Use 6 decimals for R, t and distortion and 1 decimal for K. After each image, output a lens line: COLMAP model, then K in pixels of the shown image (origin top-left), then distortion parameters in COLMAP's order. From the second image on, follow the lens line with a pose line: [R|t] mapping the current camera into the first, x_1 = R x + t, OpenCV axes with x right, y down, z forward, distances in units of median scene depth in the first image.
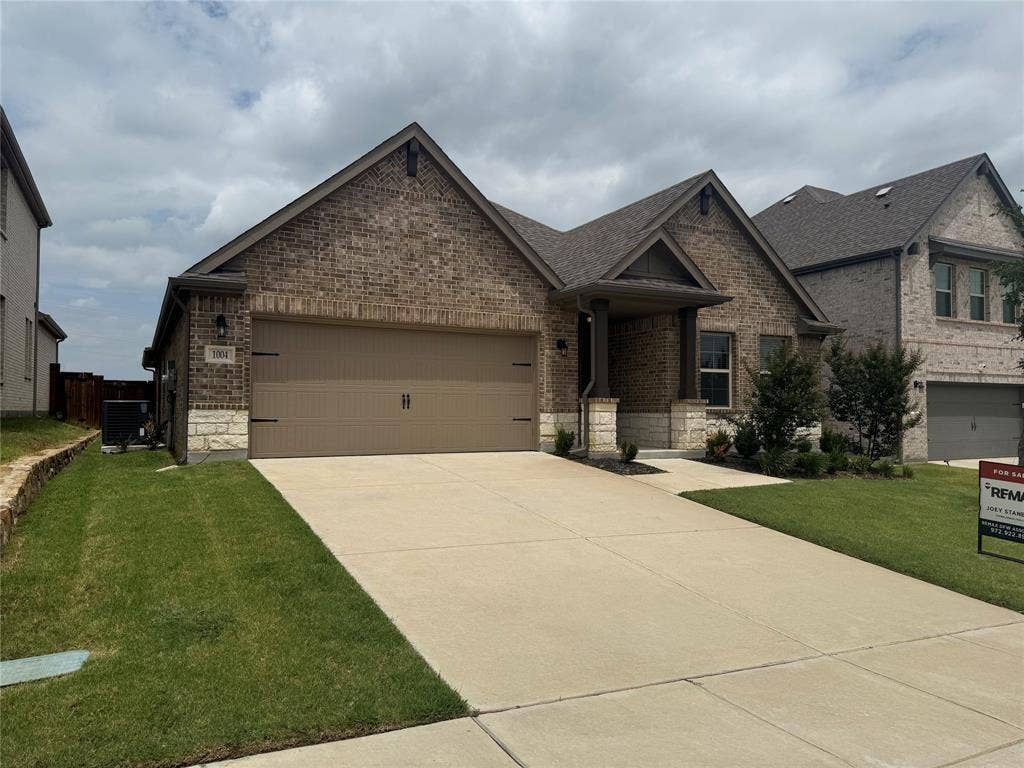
lens RADIAL K [[752.9, 0, 510.1], [0, 752.9, 385.2], [0, 0, 1]] dist [0.031986, -0.013986]
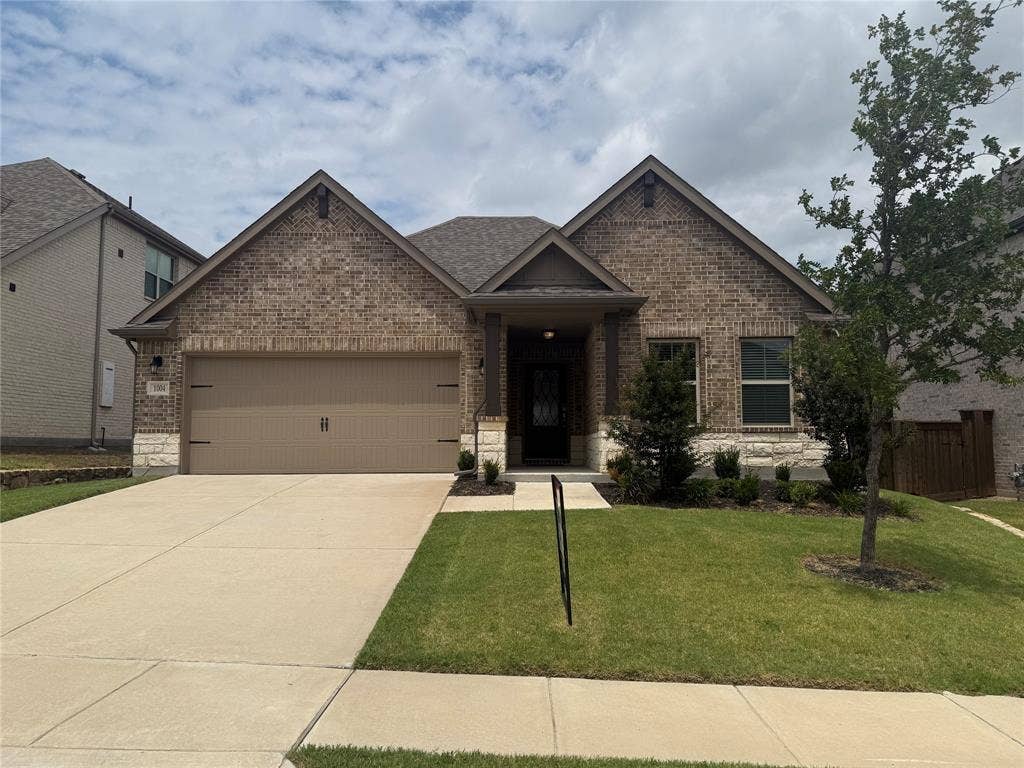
lens RADIAL K [[752.9, 0, 511.3], [0, 752.9, 384.3], [0, 0, 1]] dist [0.031986, -0.013986]
pose [[0.871634, -0.046480, -0.487948, 0.629586], [0.024144, 0.998357, -0.051970, 0.027285], [0.489562, 0.033518, 0.871324, 0.186835]]
